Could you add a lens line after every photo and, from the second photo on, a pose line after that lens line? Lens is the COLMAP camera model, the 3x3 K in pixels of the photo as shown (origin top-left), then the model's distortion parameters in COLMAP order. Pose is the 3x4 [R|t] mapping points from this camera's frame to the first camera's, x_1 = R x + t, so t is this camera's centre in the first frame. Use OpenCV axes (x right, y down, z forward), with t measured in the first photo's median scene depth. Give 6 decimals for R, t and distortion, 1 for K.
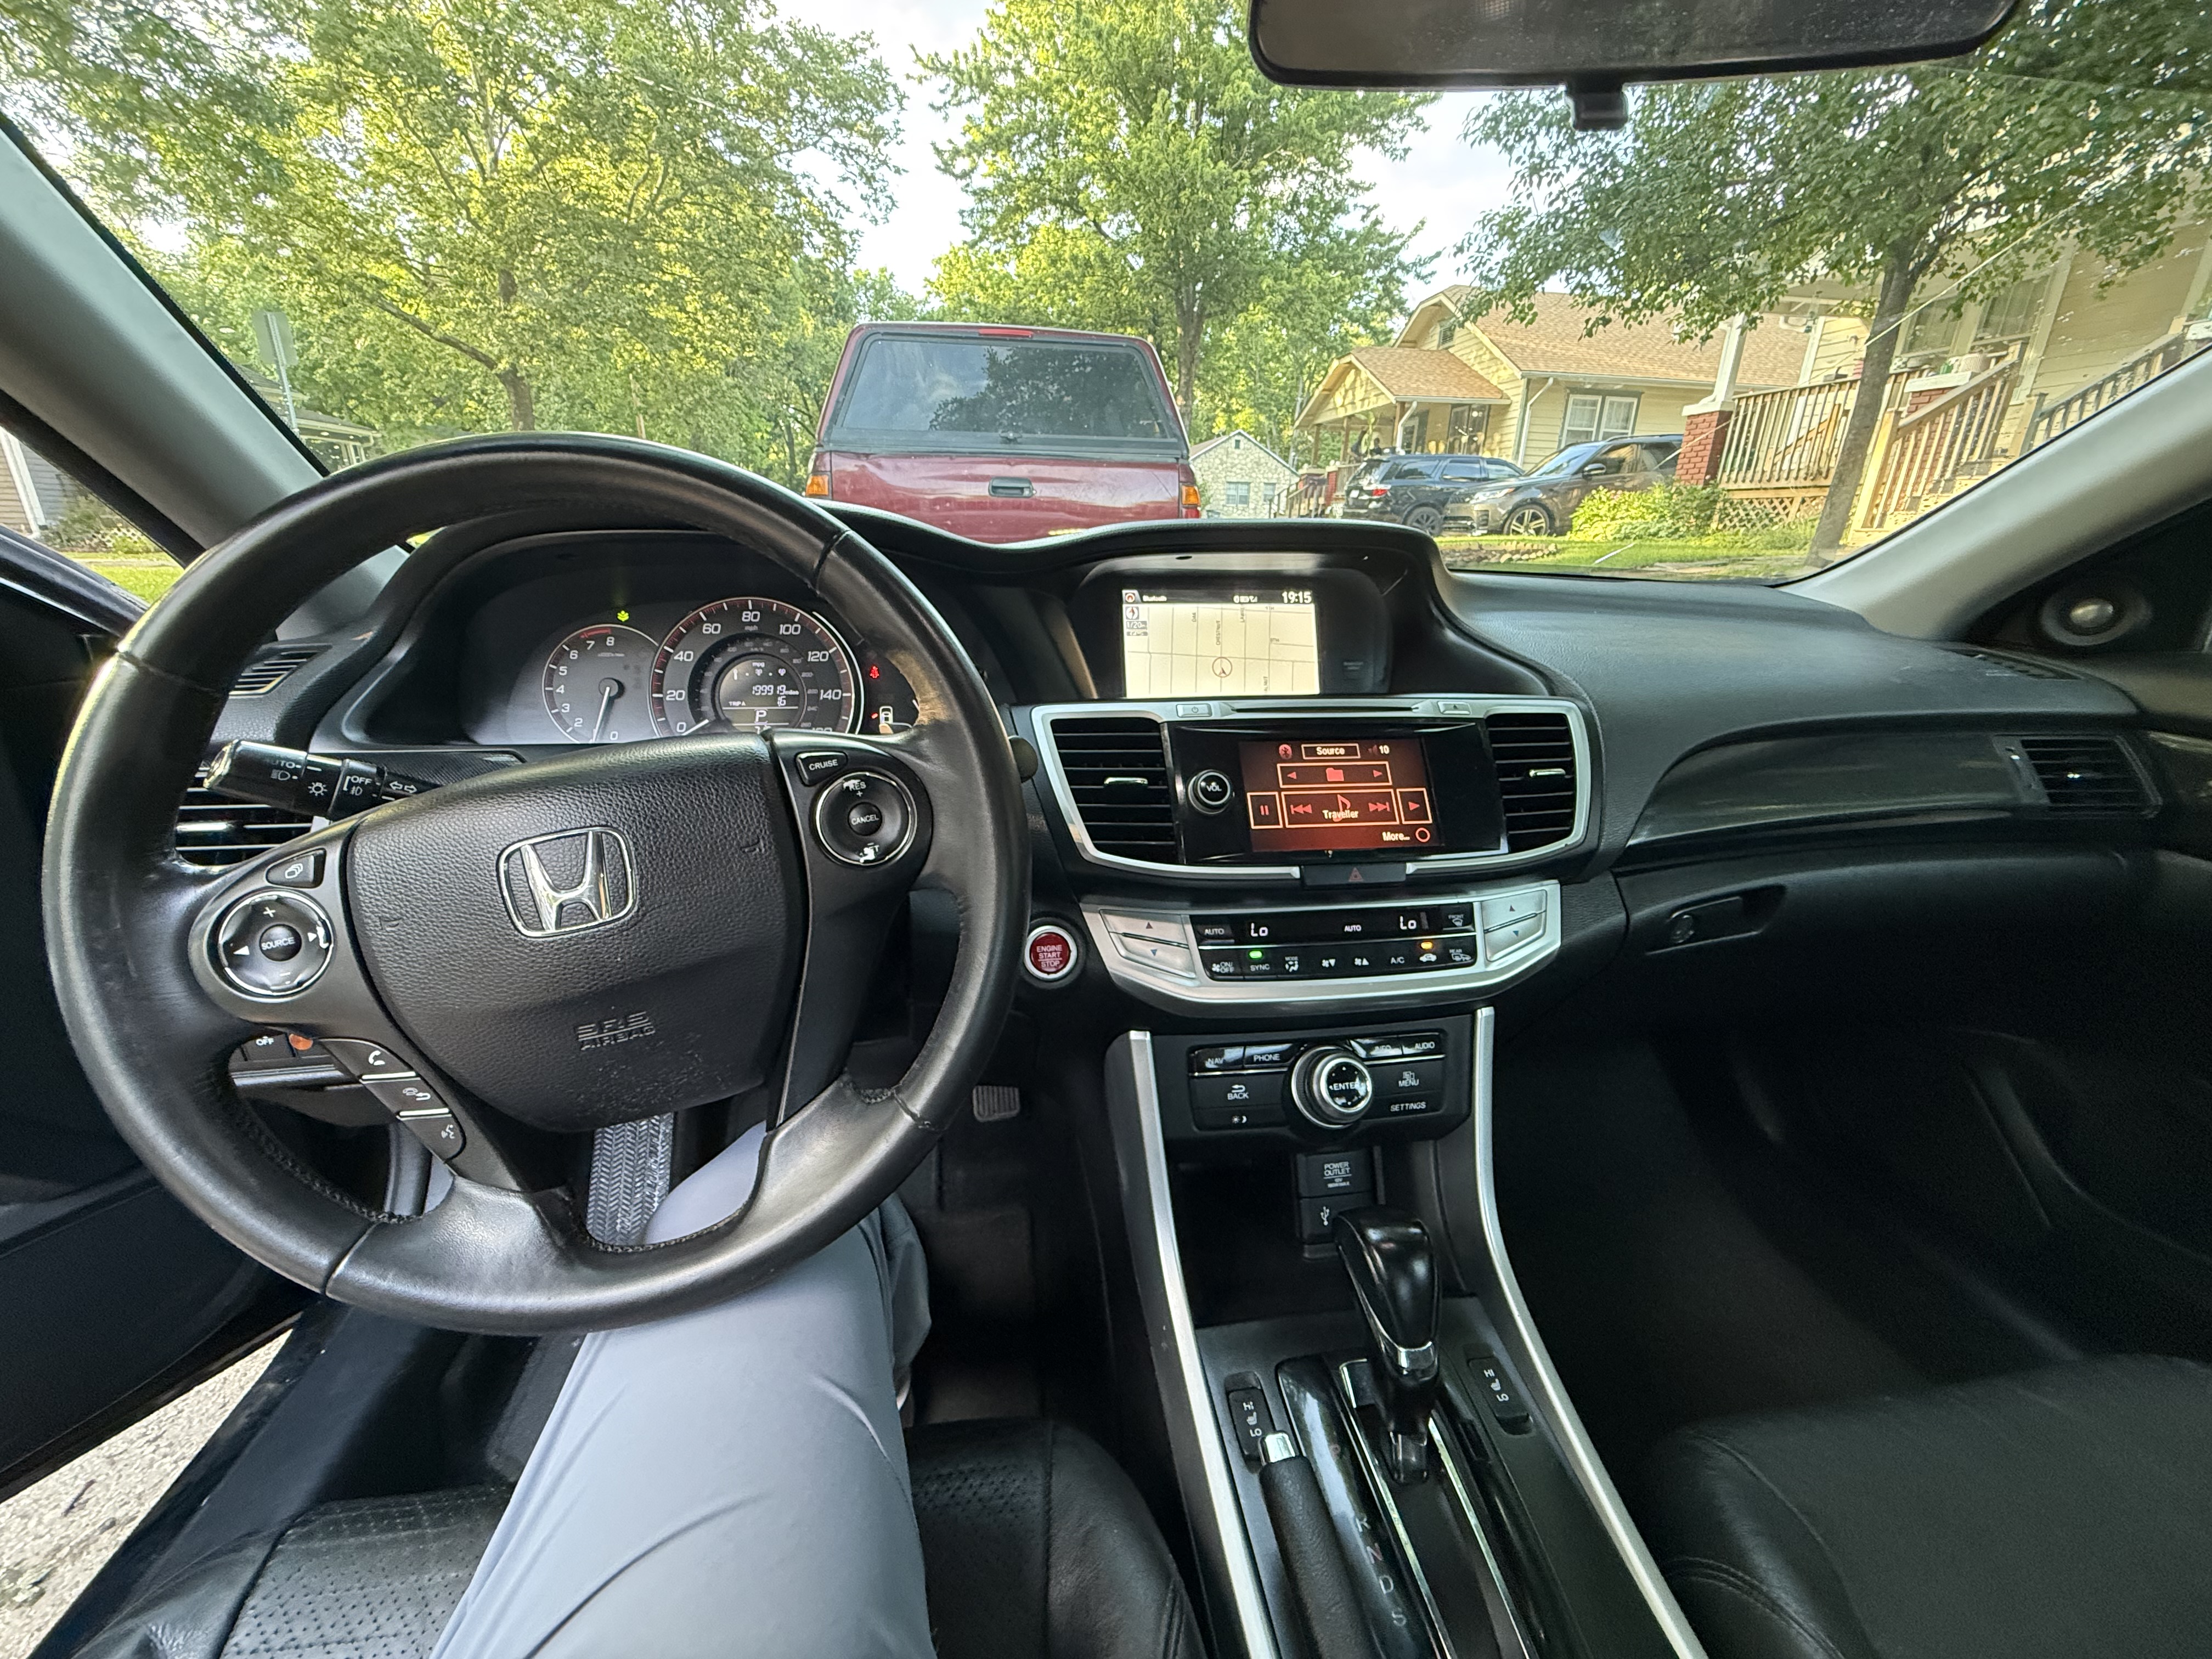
lens RADIAL K [[884.1, 0, 1108.5], [0, 884.1, 827.2], [0, 0, 1]] dist [-0.001055, 0.000185]
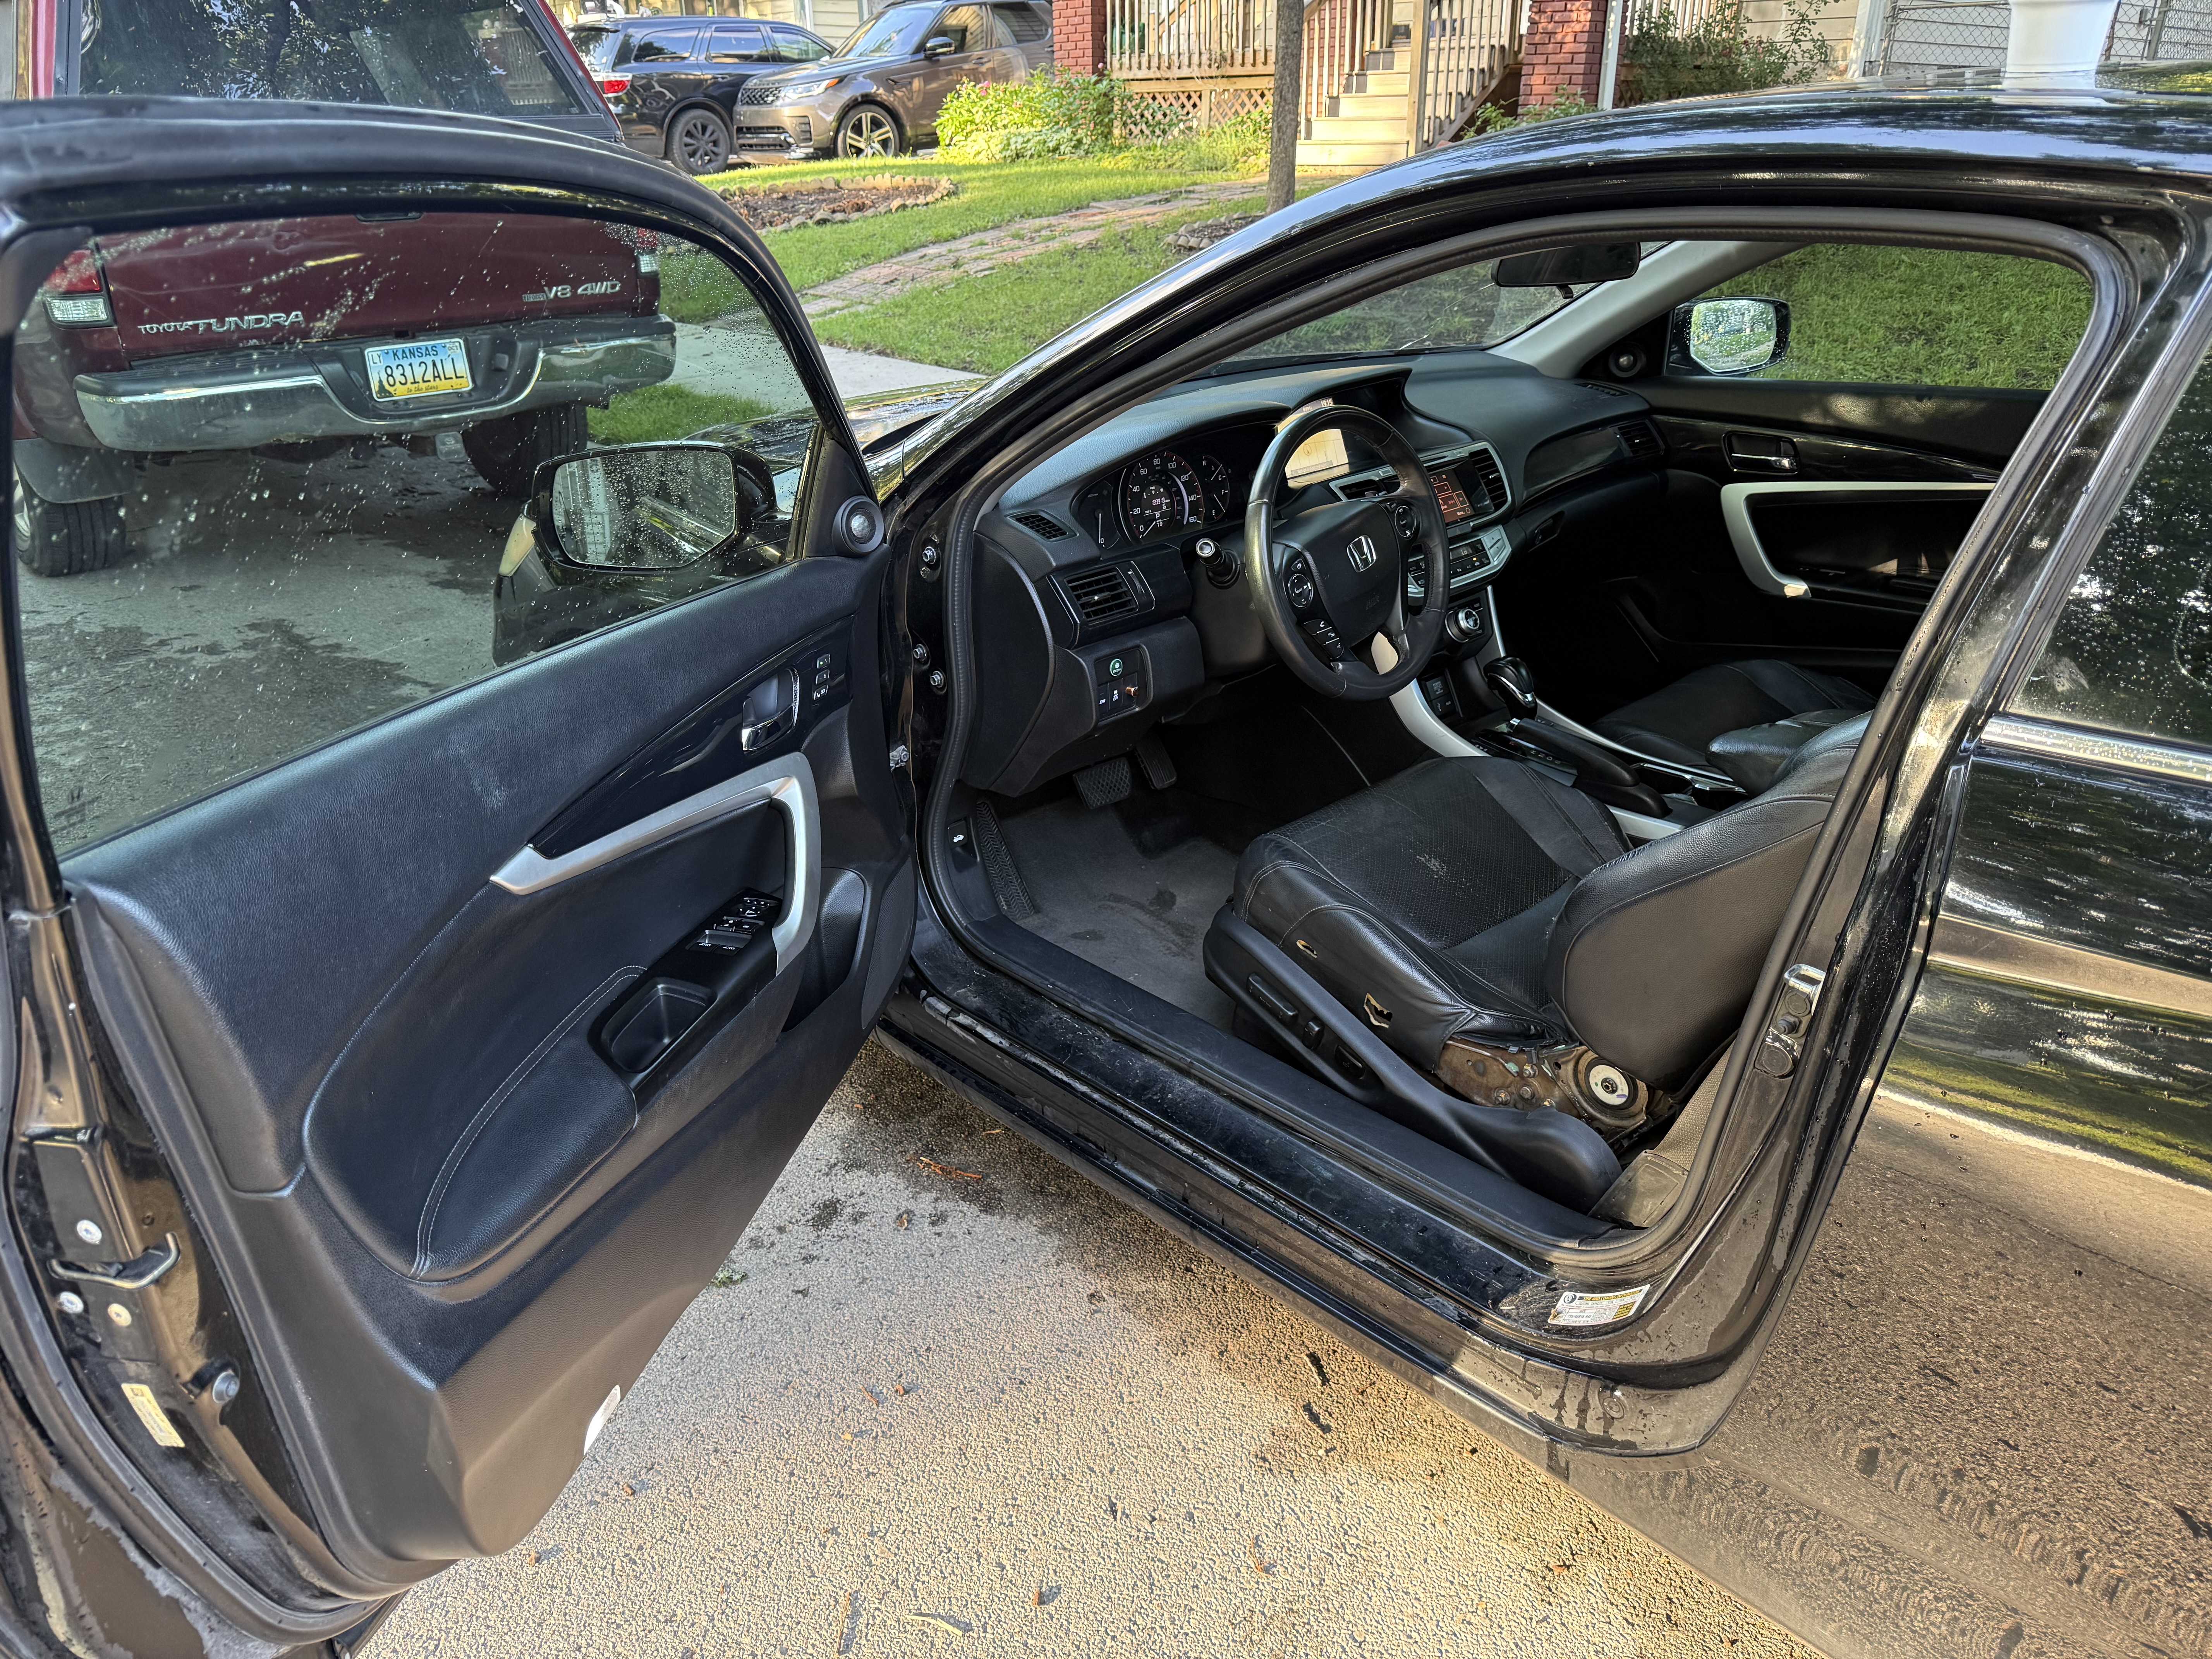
lens RADIAL K [[1571.9, 0, 1118.8], [0, 1571.9, 833.3], [0, 0, 1]] dist [0.000943, -0.004475]
pose [[0.813413, -0.274732, 0.512720, -0.112195], [0.220357, 0.961278, 0.165493, -0.002571], [-0.538332, -0.021633, 0.842455, -0.081711]]
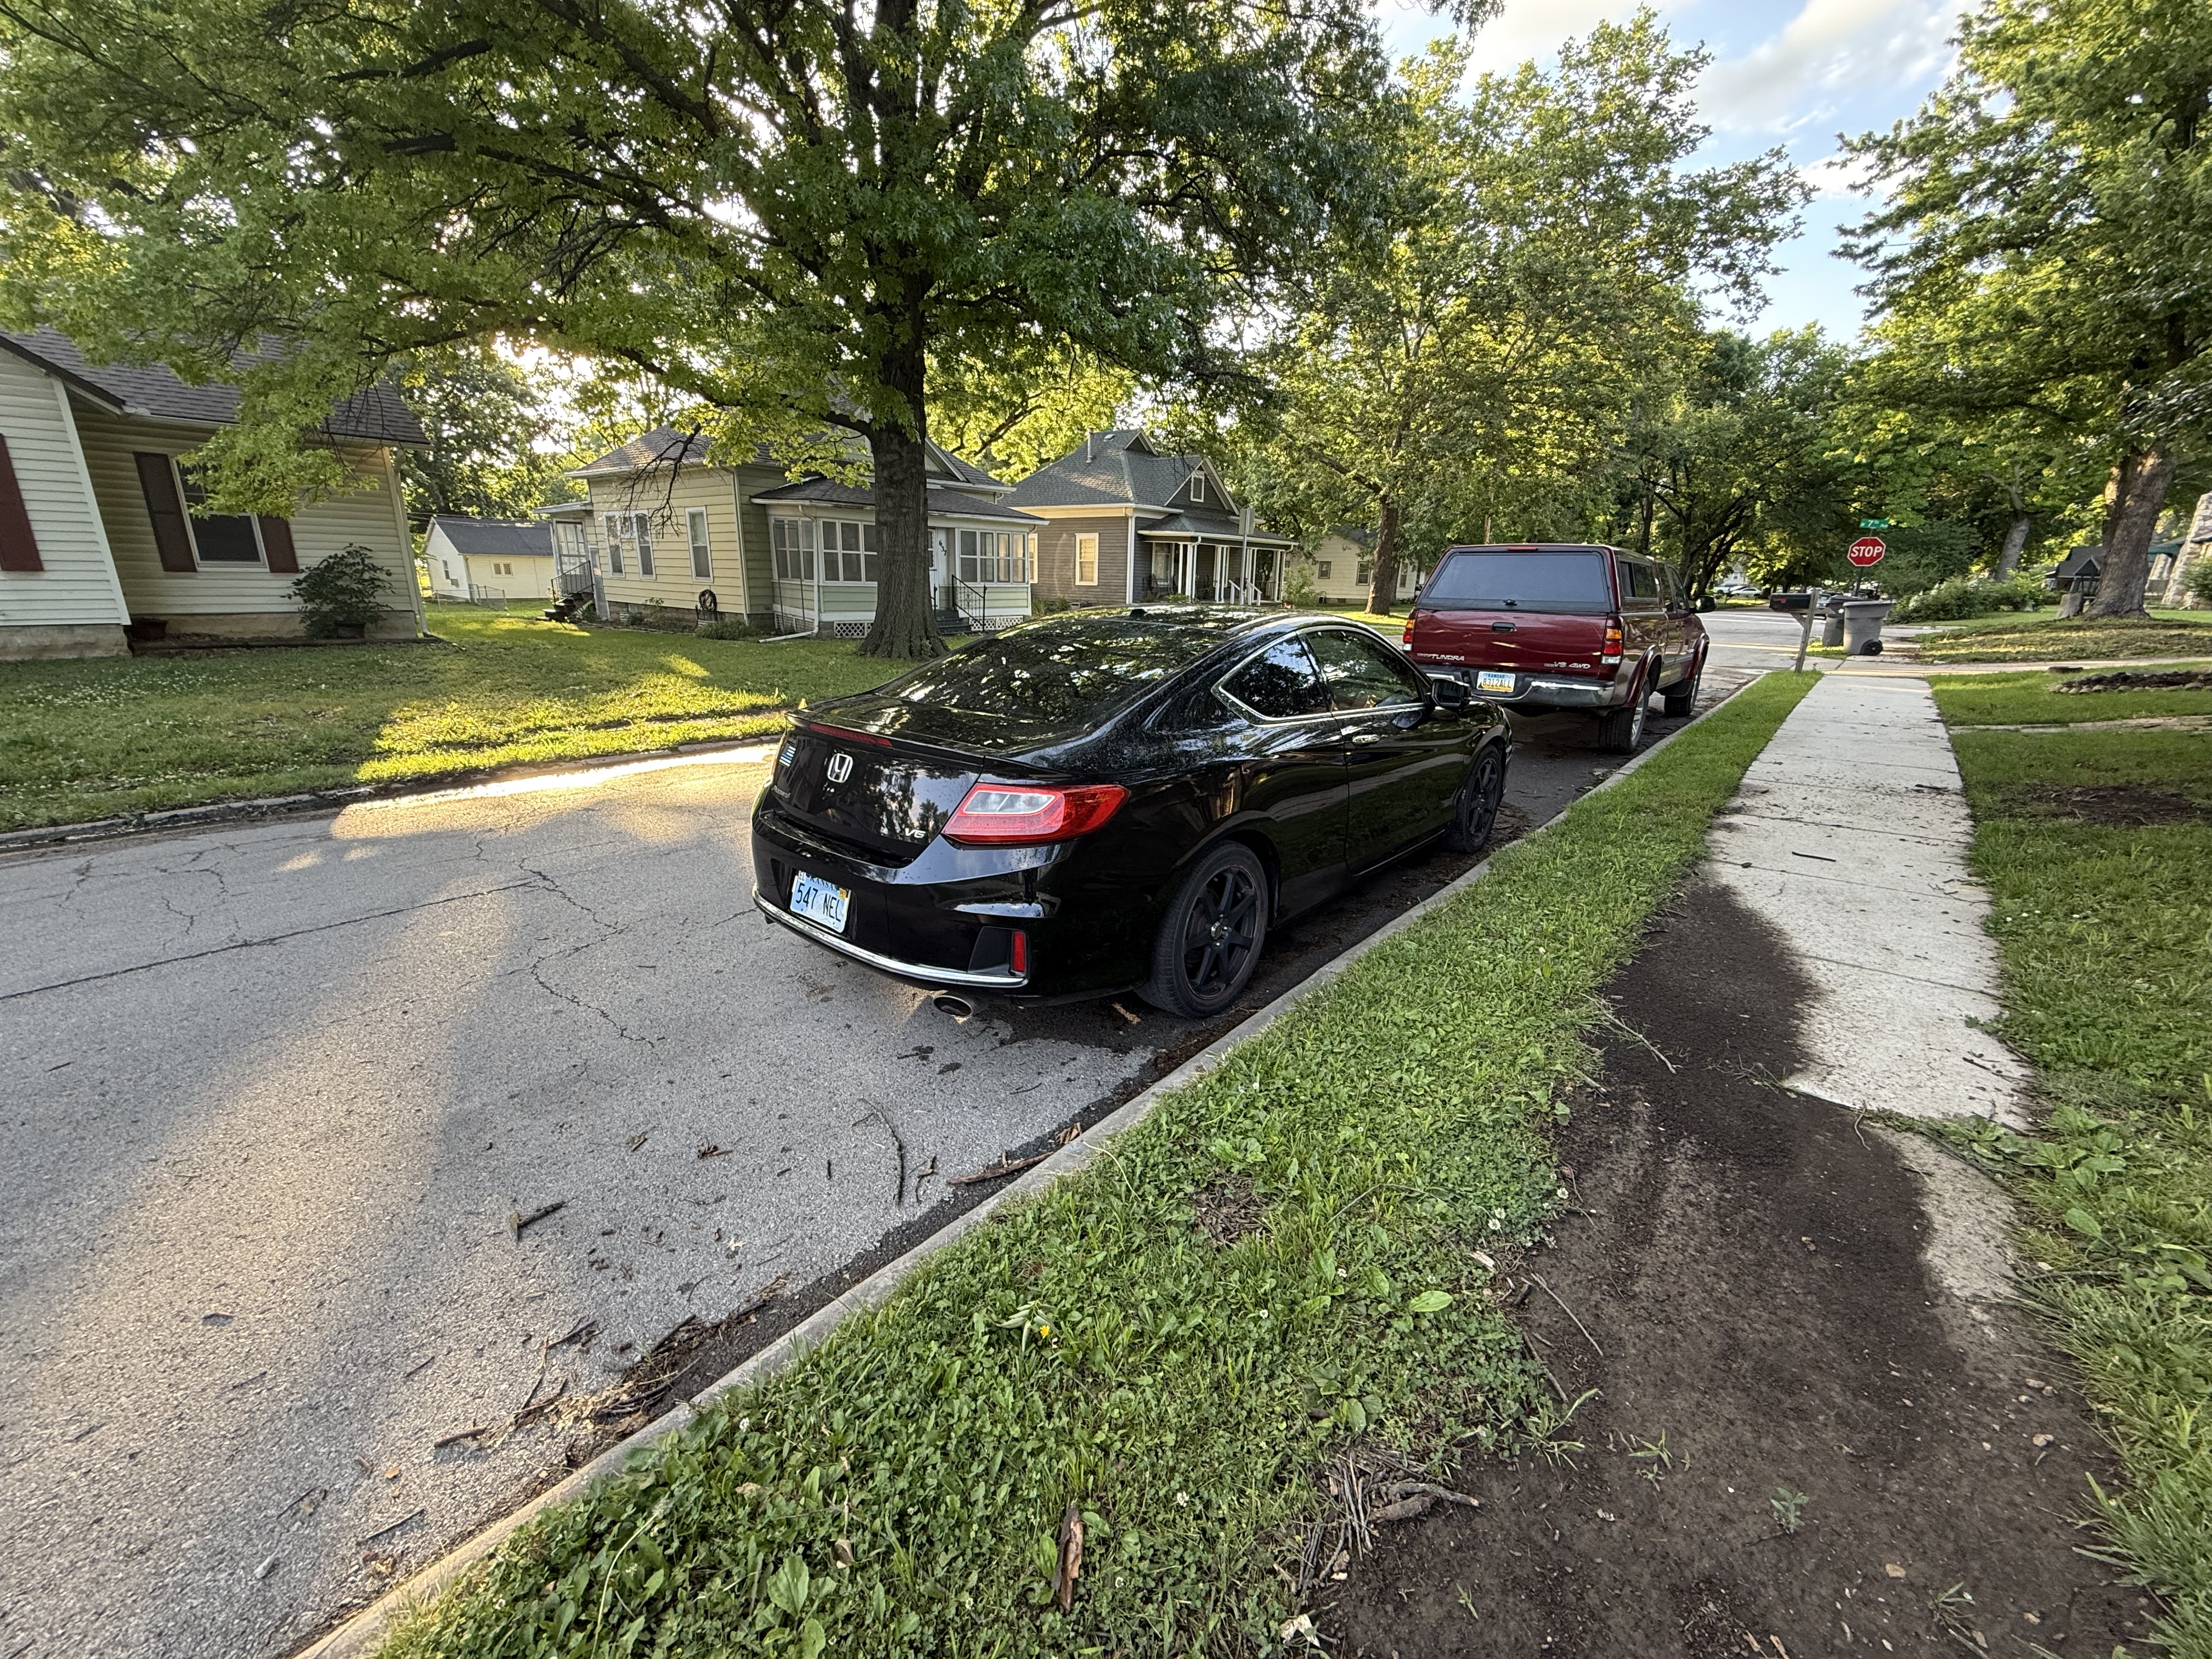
lens RADIAL K [[884.1, 0, 1096.6], [0, 884.1, 837.5], [0, 0, 1]] dist [-0.001055, 0.000185]
pose [[0.638968, 0.211747, -0.739515, 0.245755], [-0.255766, 0.965152, 0.055364, 0.050447], [0.725468, 0.153767, 0.670859, -0.245243]]
